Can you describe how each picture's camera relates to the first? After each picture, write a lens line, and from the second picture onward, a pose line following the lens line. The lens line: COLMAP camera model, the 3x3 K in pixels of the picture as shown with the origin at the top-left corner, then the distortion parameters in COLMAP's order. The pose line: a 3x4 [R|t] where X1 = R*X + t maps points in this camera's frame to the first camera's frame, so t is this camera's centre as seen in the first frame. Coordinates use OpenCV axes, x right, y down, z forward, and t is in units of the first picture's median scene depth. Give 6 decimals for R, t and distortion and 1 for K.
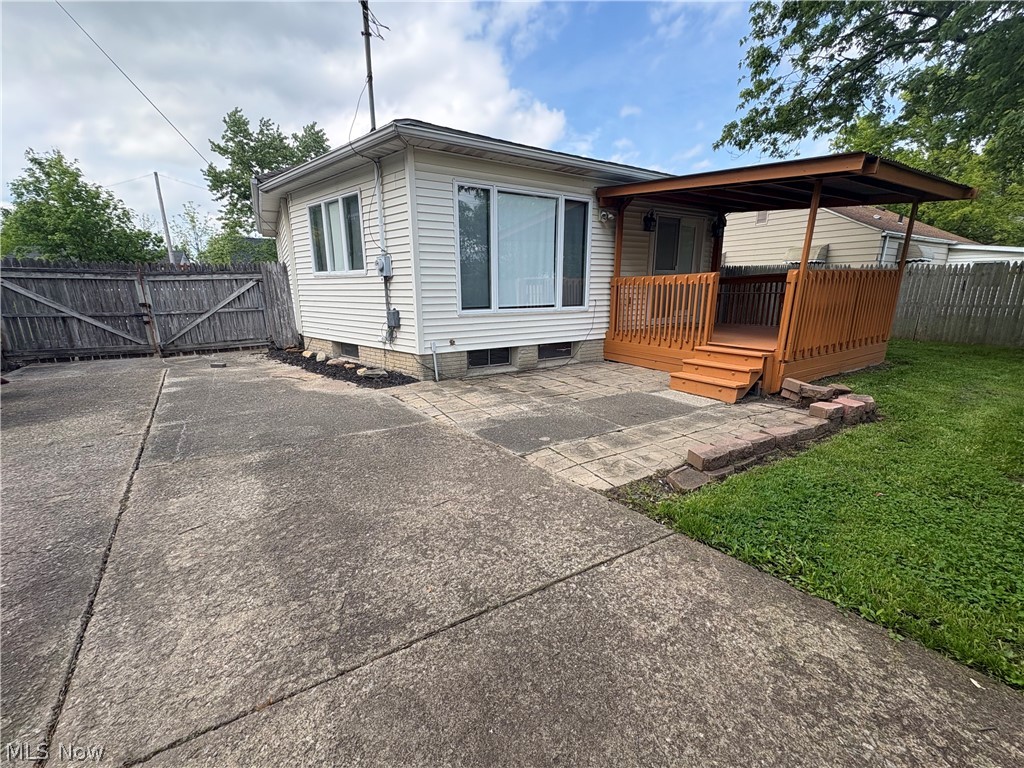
lens RADIAL K [[409.2, 0, 512.0], [0, 409.2, 384.0], [0, 0, 1]] dist [-0.000376, 0.000401]
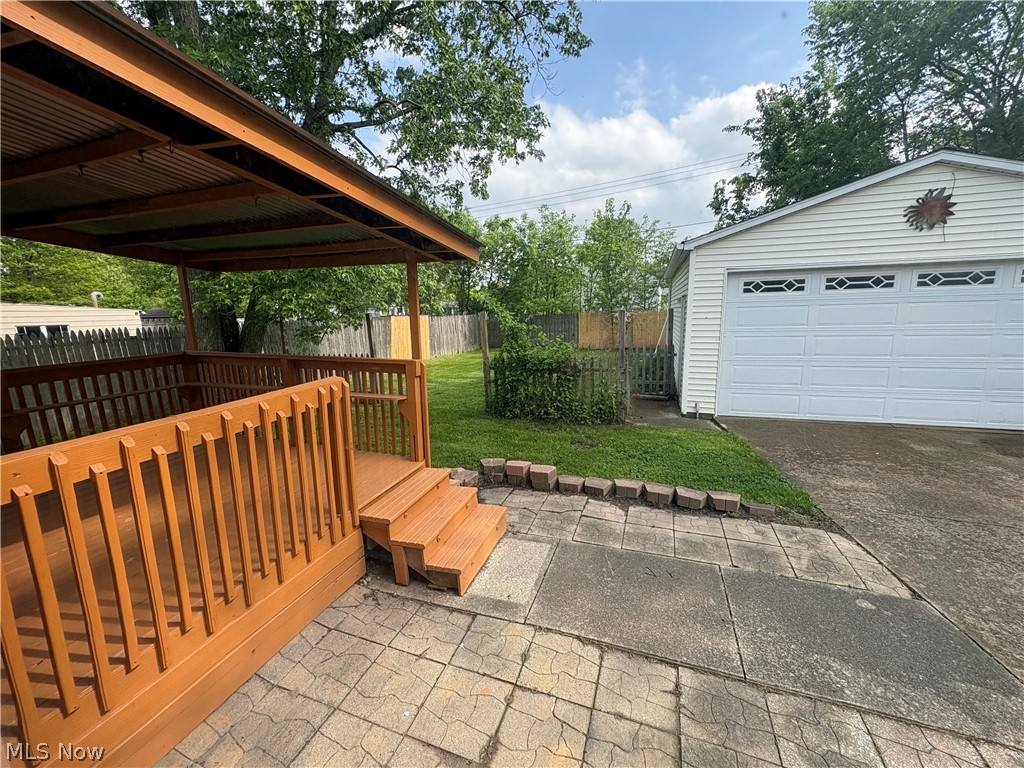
lens RADIAL K [[409.2, 0, 512.0], [0, 409.2, 384.0], [0, 0, 1]] dist [-0.000376, 0.000401]
pose [[-0.644666, -0.116443, 0.755544, -0.018196], [0.198633, 0.928871, 0.312639, -0.593886], [-0.738208, 0.351624, -0.575682, 1.797133]]
